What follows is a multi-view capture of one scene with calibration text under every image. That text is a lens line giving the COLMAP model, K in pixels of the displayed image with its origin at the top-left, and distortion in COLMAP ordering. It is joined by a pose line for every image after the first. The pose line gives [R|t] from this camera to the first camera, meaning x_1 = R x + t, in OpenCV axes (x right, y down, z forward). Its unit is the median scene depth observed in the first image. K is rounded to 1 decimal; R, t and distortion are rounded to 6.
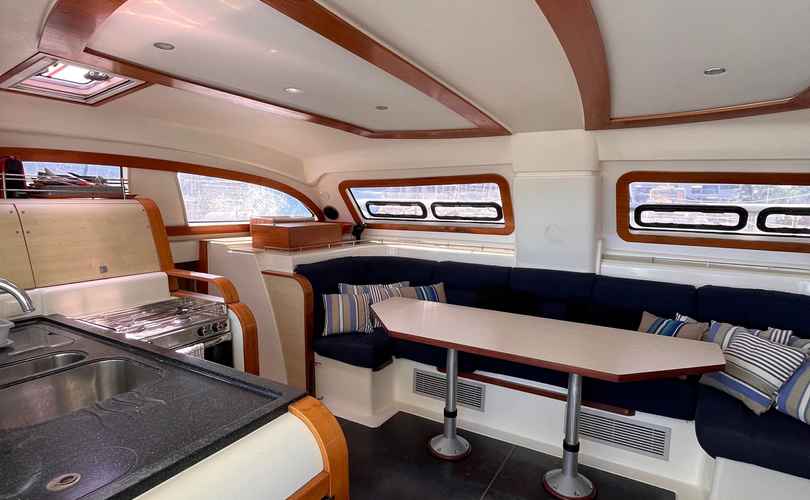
lens RADIAL K [[438.8, 0, 406.1], [0, 438.8, 248.7], [0, 0, 1]] dist [-0.000868, -0.000359]
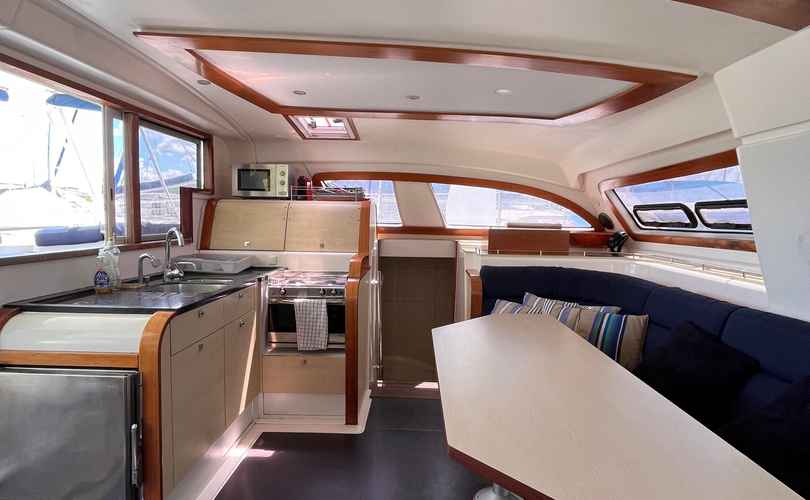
lens RADIAL K [[474.2, 0, 406.1], [0, 474.2, 251.8], [0, 0, 1]] dist [0.008461, 0.000220]
pose [[0.470347, 0.055792, -0.880716, 0.550234], [-0.112099, 0.993692, 0.003082, 0.018798], [0.875333, 0.097278, 0.473634, 0.293834]]
